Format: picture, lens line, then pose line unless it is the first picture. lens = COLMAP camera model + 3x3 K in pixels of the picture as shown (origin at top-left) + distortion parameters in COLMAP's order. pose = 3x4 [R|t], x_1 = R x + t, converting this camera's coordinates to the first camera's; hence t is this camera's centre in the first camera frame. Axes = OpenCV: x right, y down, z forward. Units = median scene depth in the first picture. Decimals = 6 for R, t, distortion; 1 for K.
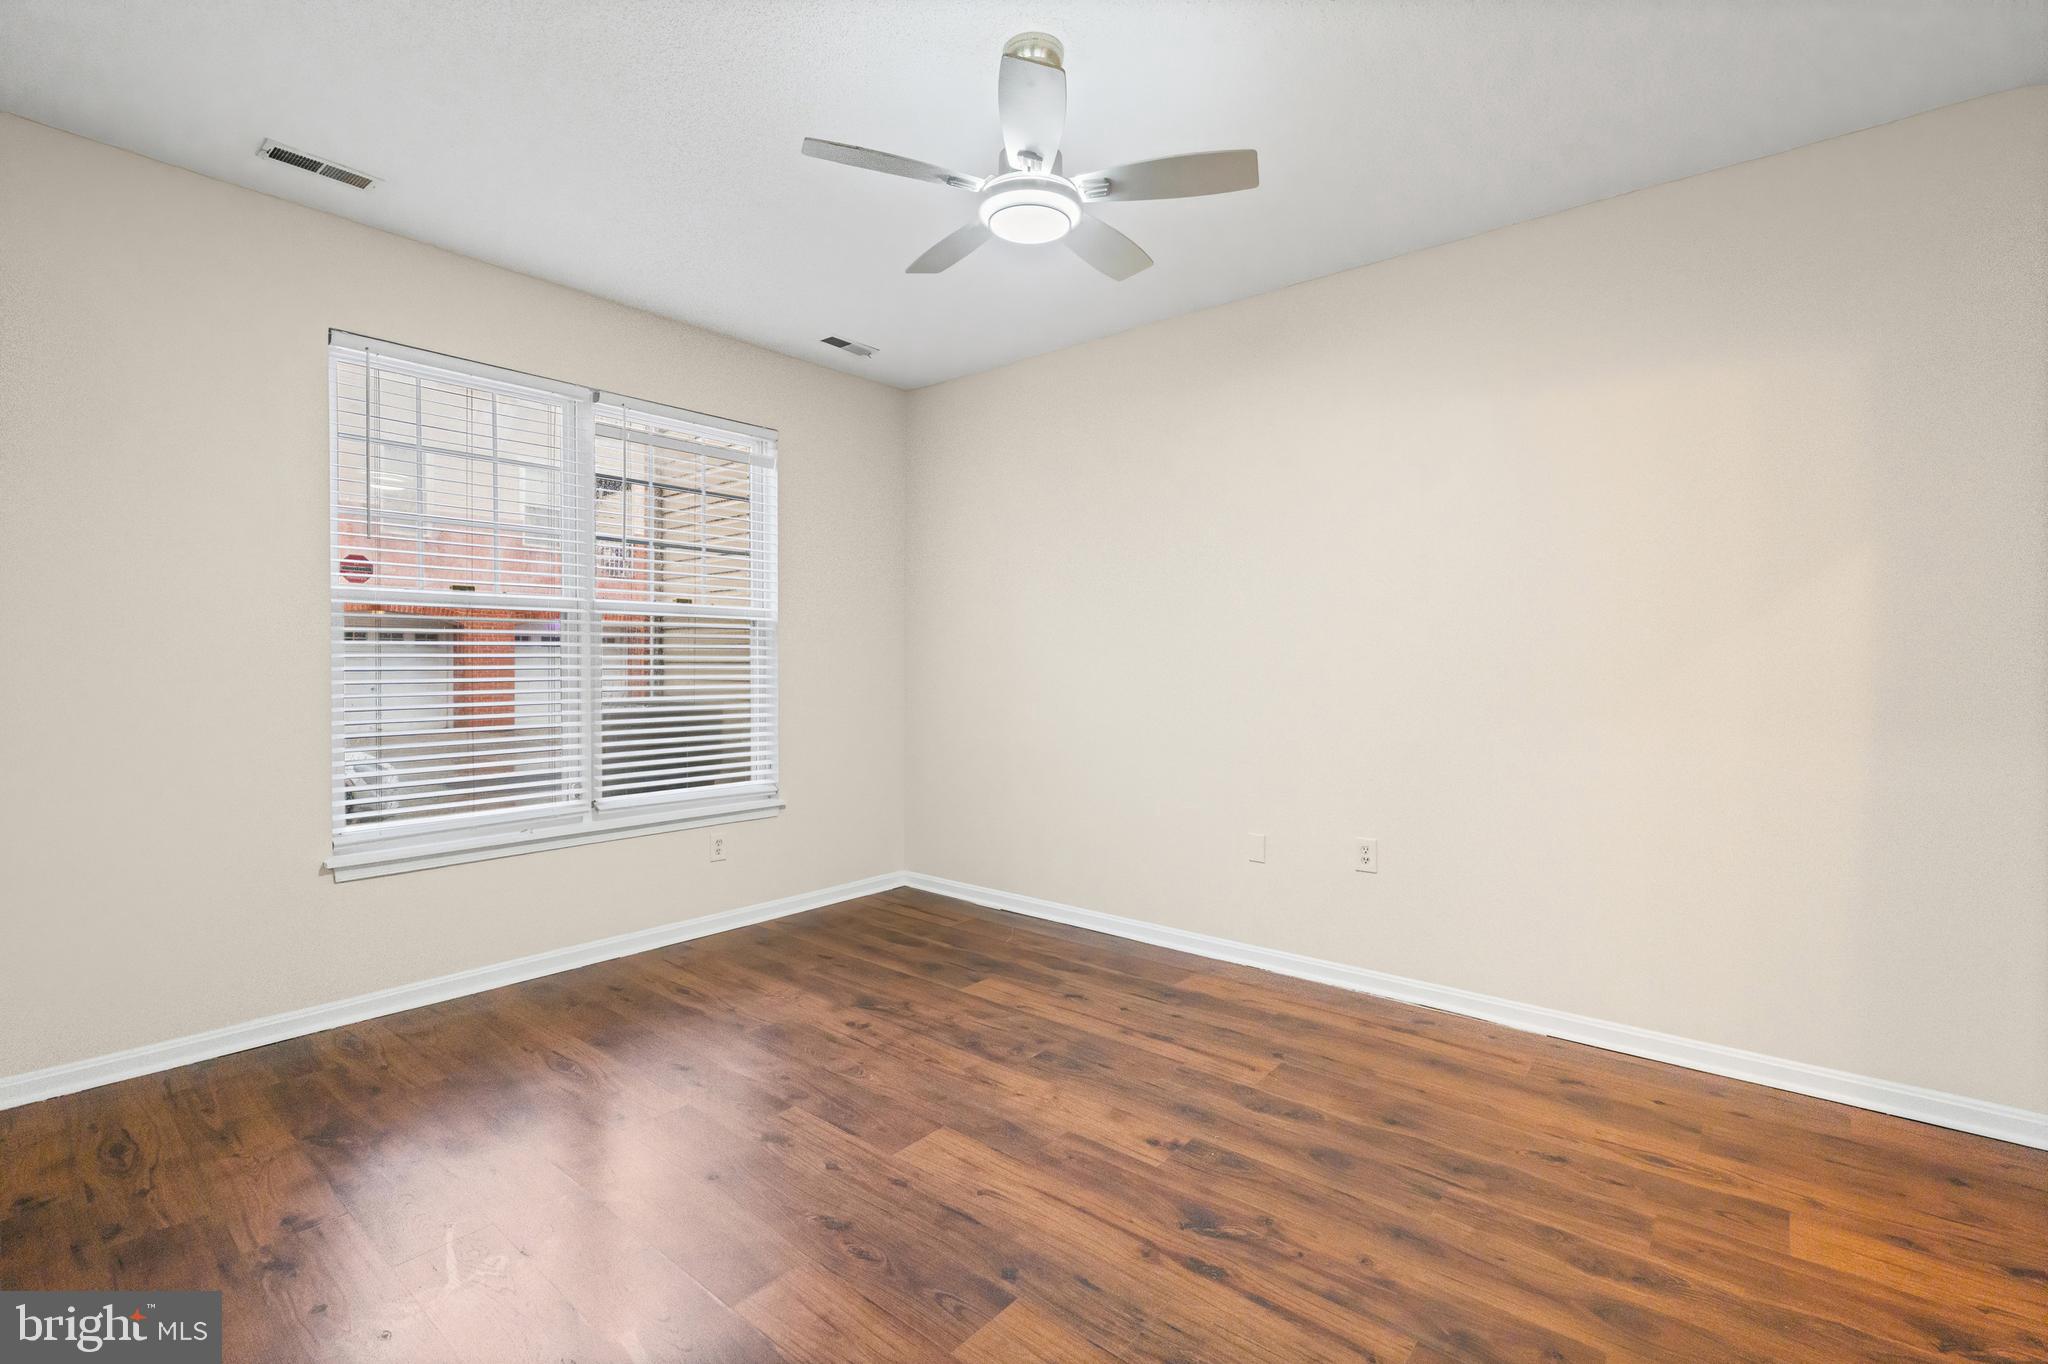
lens RADIAL K [[920.7, 0, 1023.2], [0, 920.7, 690.0], [0, 0, 1]] dist [-0.006506, 0.002186]
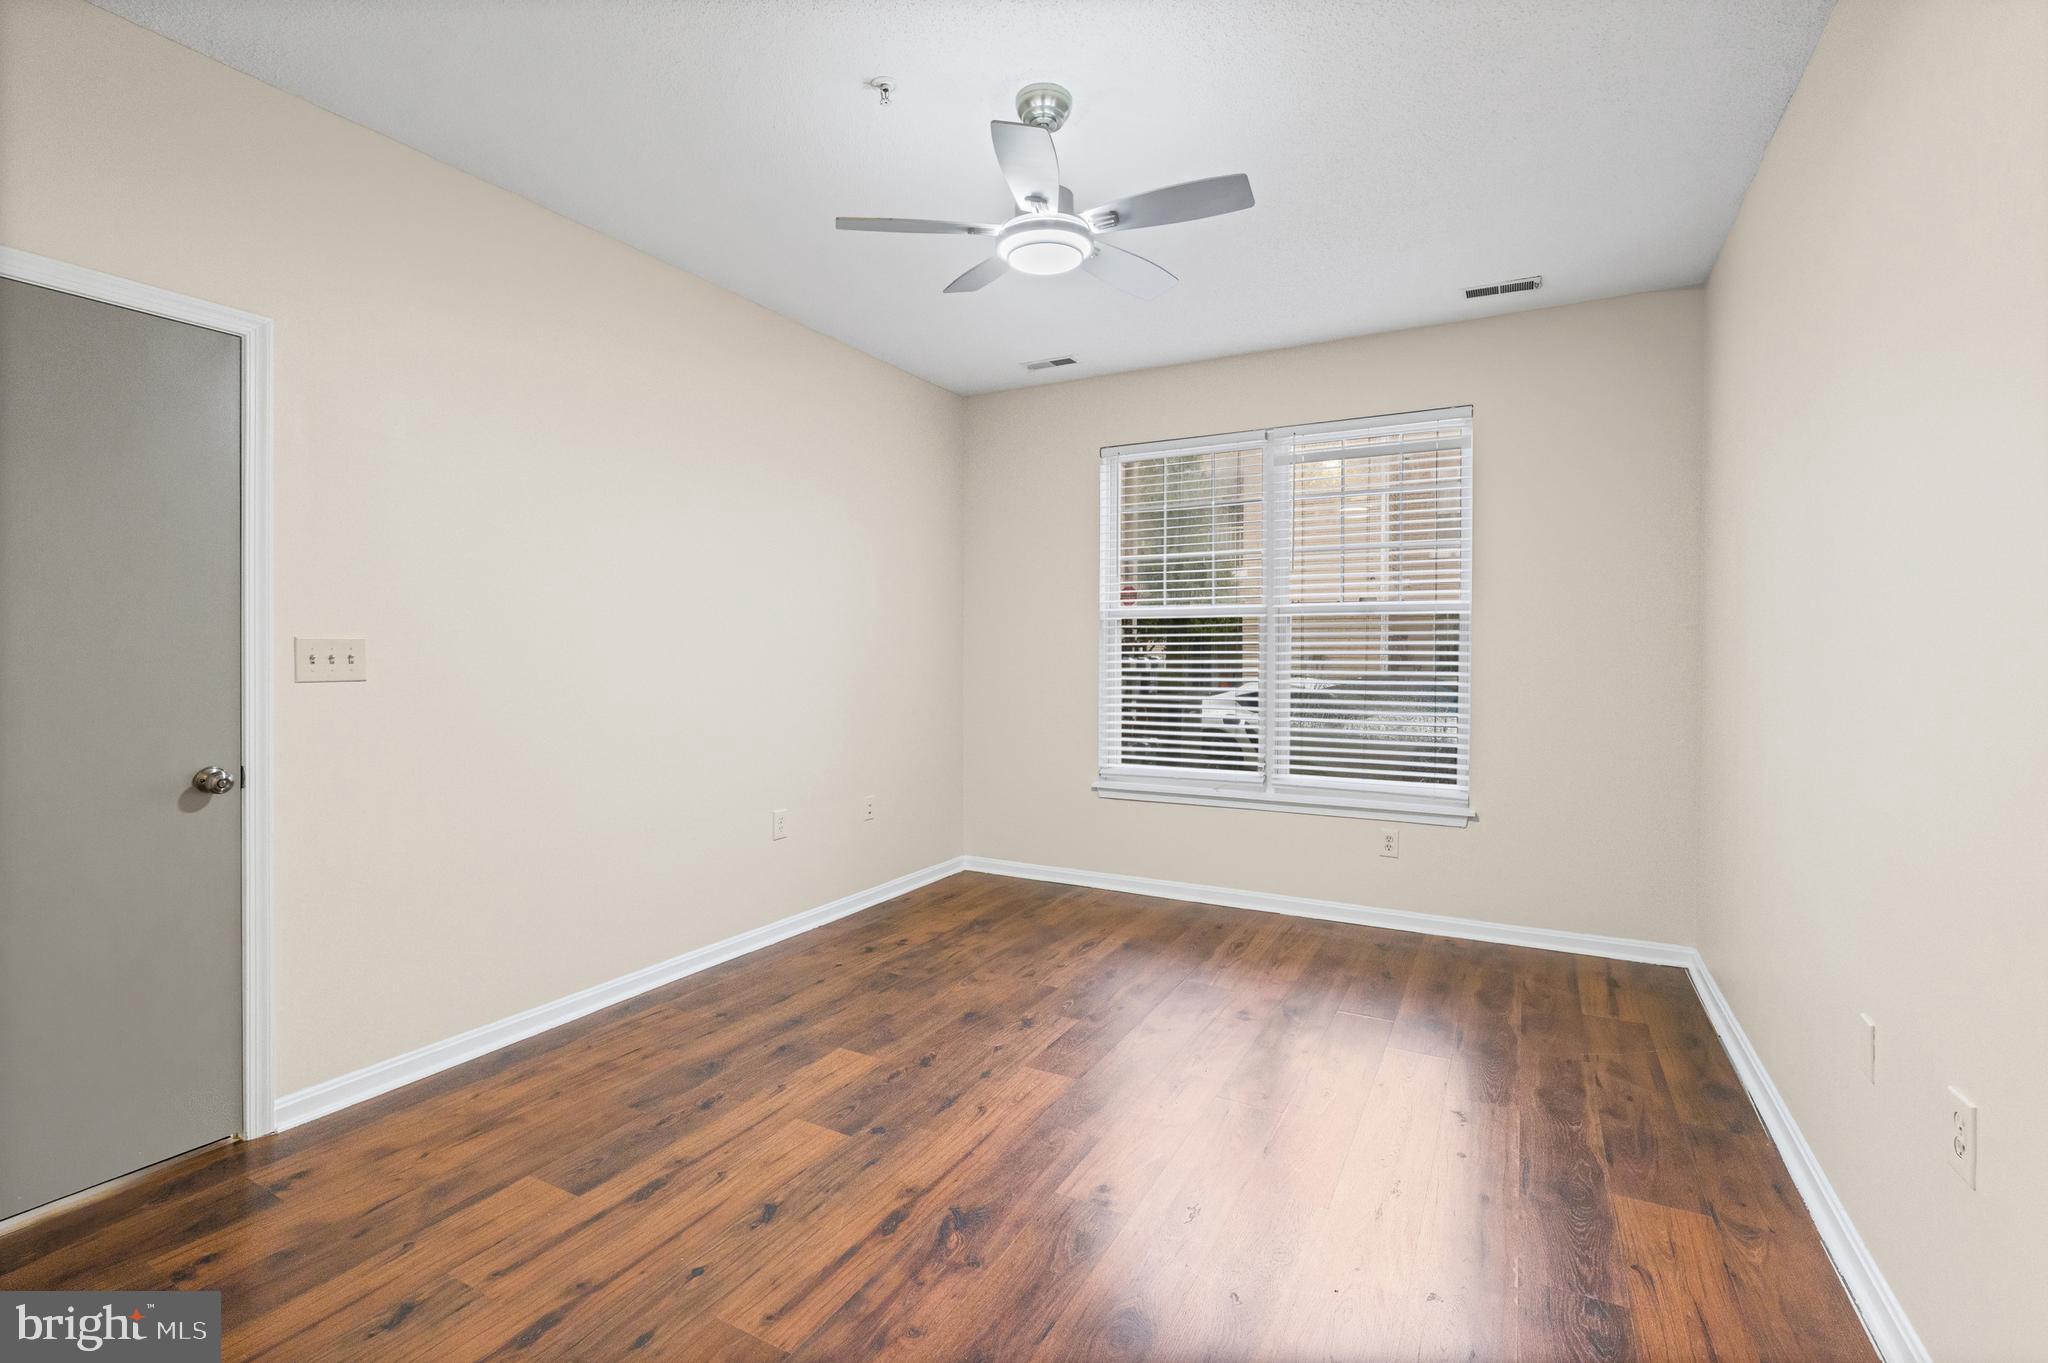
lens RADIAL K [[920.7, 0, 1019.3], [0, 920.7, 666.8], [0, 0, 1]] dist [-0.006506, 0.002186]
pose [[0.187950, 0.013060, -0.982092, 1.059356], [-0.030430, 0.999509, 0.007468, -0.029406], [0.981707, 0.028482, 0.188255, 0.765784]]
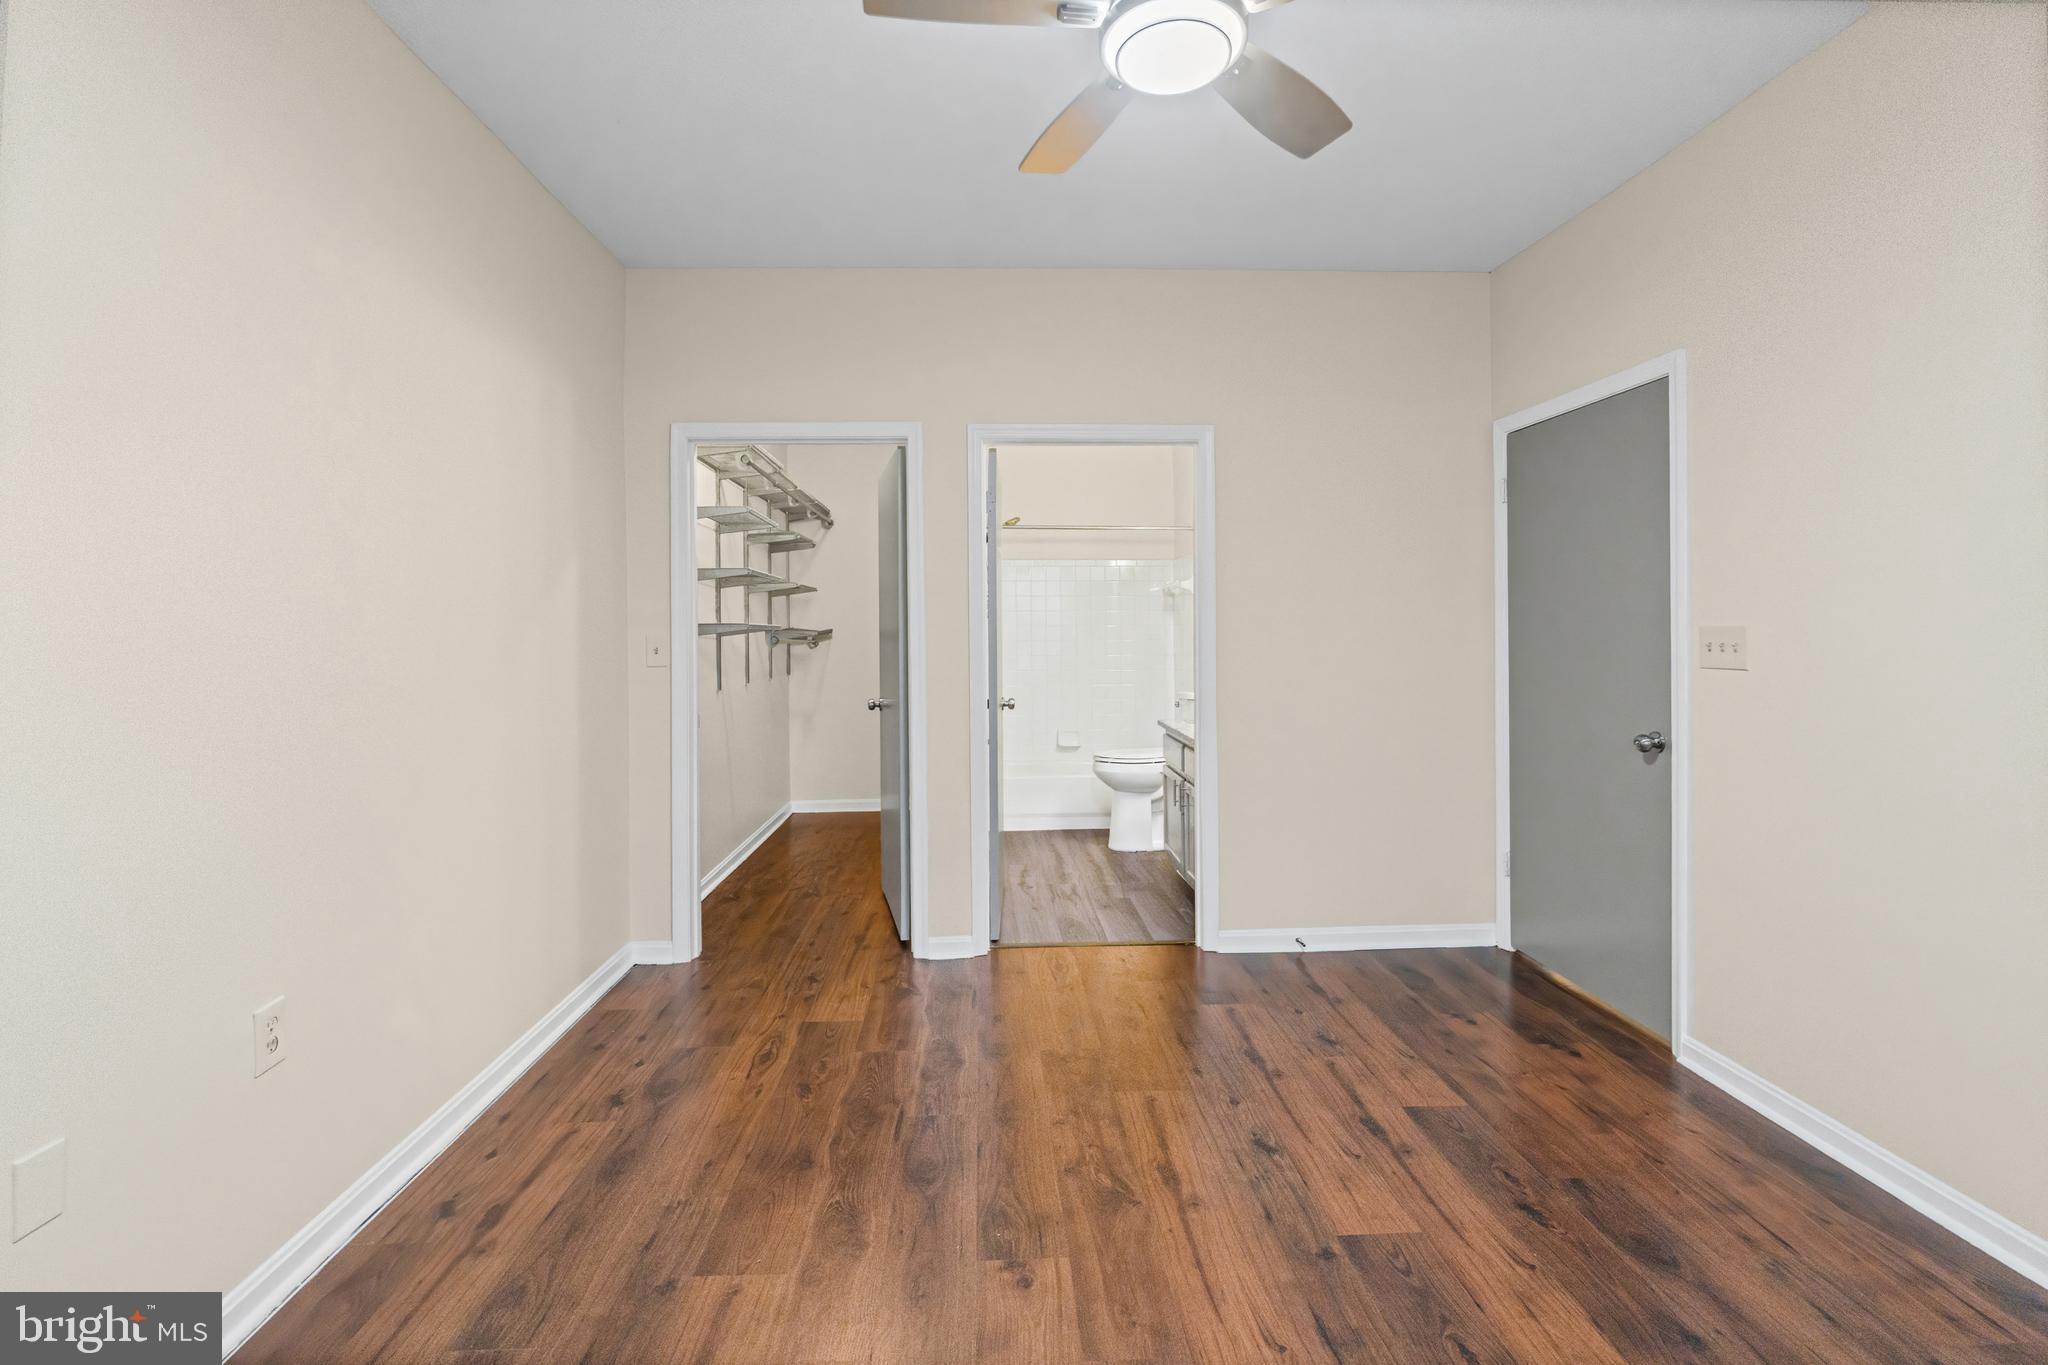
lens RADIAL K [[920.7, 0, 1026.2], [0, 920.7, 623.9], [0, 0, 1]] dist [-0.006506, 0.002186]
pose [[-0.678111, 0.004905, 0.734943, -0.443334], [0.023553, 0.999609, 0.015060, -0.070508], [-0.734582, 0.027522, -0.677962, 1.571721]]
